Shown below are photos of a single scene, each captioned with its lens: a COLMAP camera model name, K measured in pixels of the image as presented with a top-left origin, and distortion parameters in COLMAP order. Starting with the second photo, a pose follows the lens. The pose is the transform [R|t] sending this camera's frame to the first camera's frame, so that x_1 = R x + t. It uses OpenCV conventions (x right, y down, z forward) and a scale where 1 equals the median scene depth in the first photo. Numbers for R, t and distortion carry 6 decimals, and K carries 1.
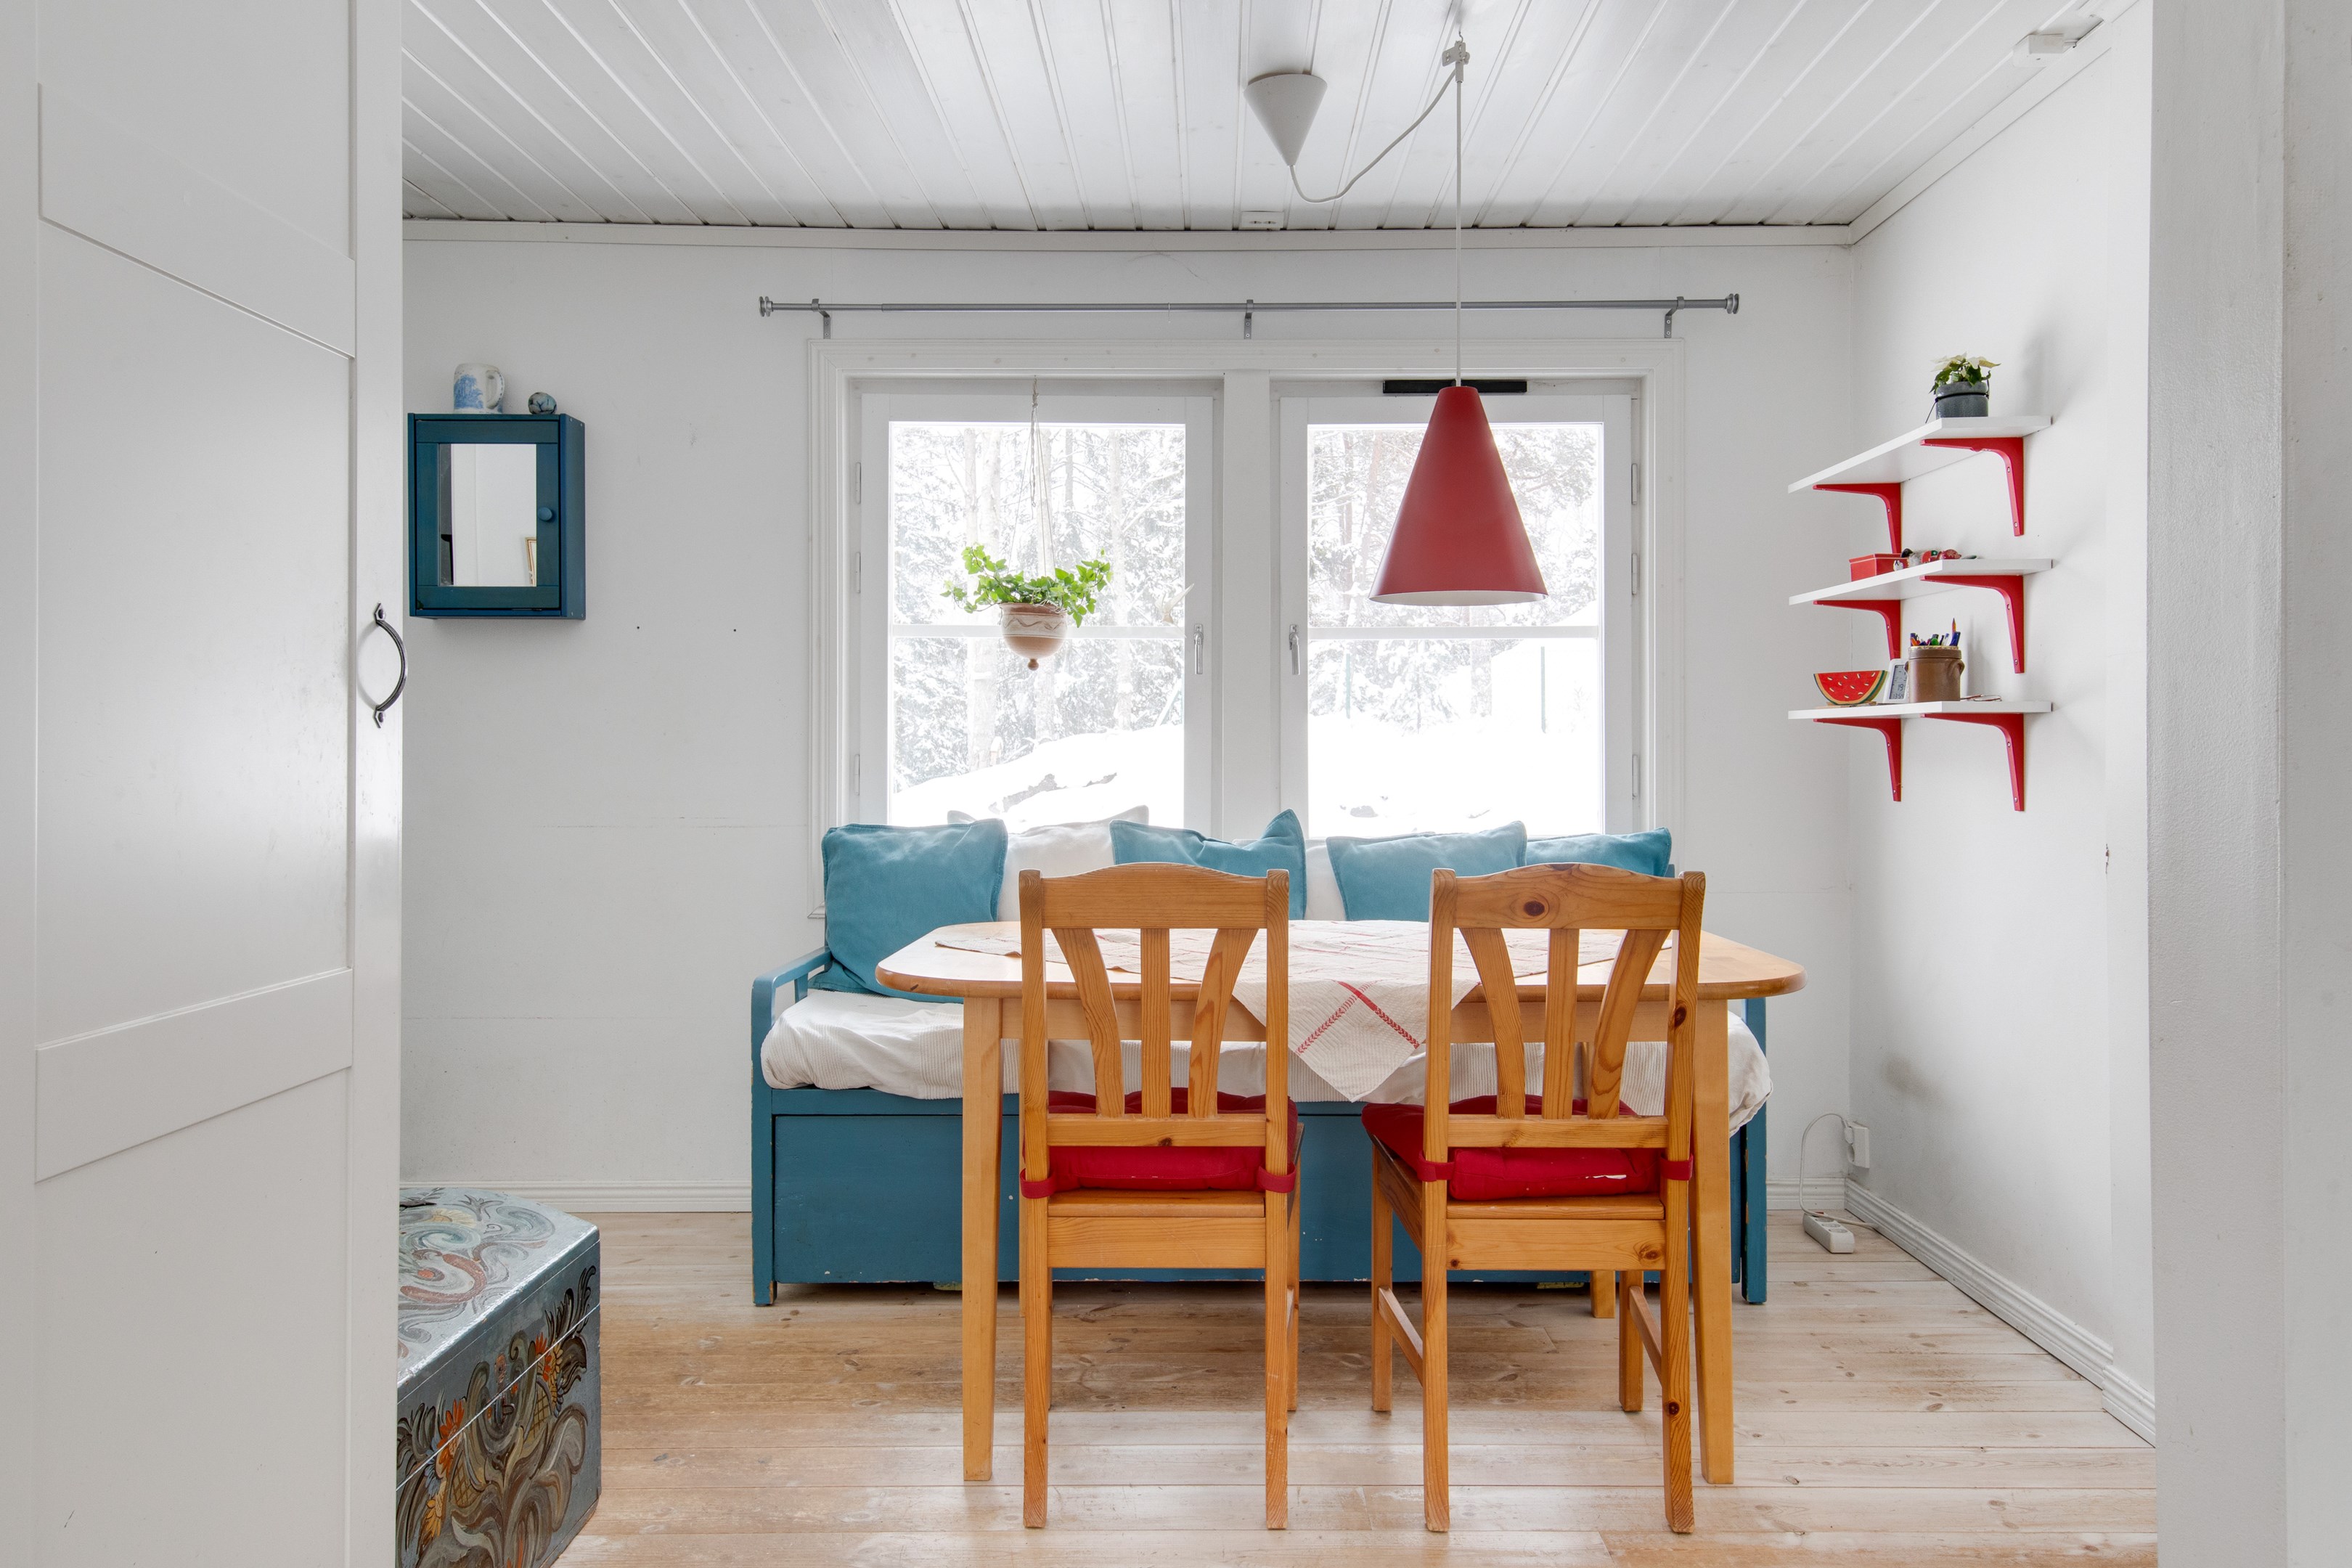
lens RADIAL K [[1601.5, 0, 1184.0], [0, 1601.5, 758.8], [0, 0, 1]] dist [0.023788, -0.003247]
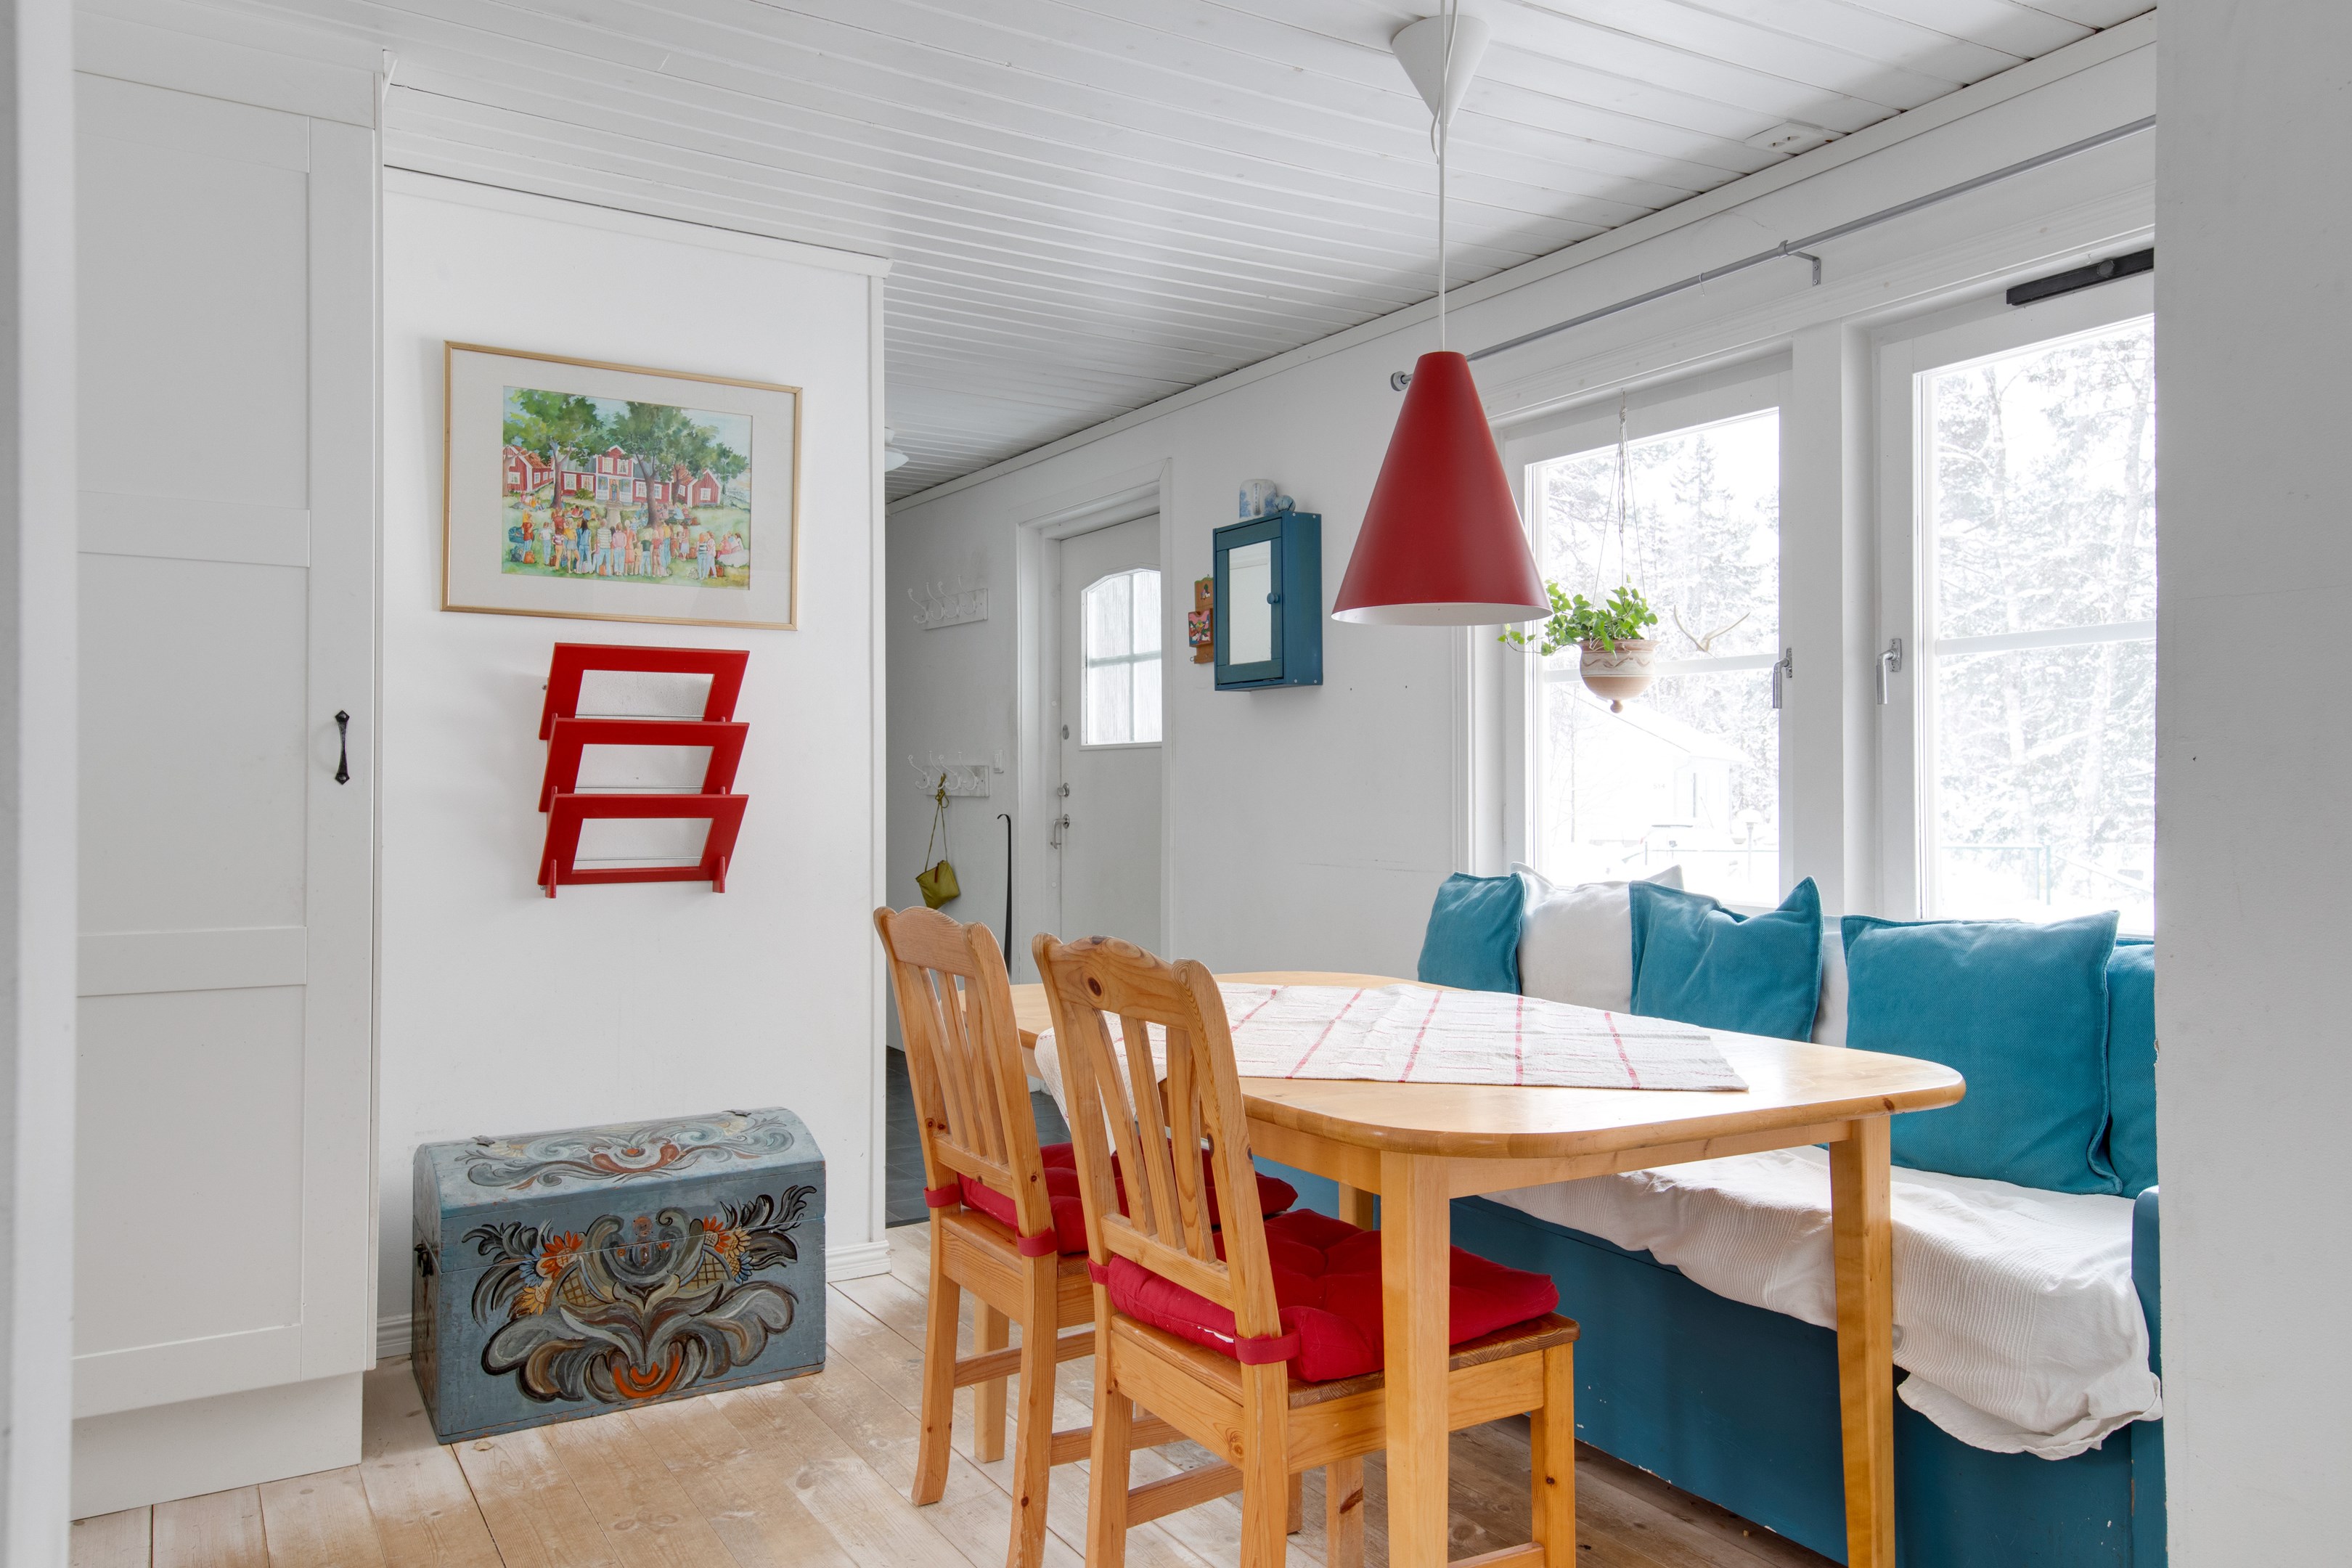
lens RADIAL K [[1607.4, 0, 1256.0], [0, 1607.4, 781.0], [0, 0, 1]] dist [0.021281, -0.000814]
pose [[0.568640, -0.000782, -0.822586, 0.627312], [-0.005321, 0.999975, -0.004629, -0.013287], [0.822569, 0.007009, 0.568622, 0.355595]]
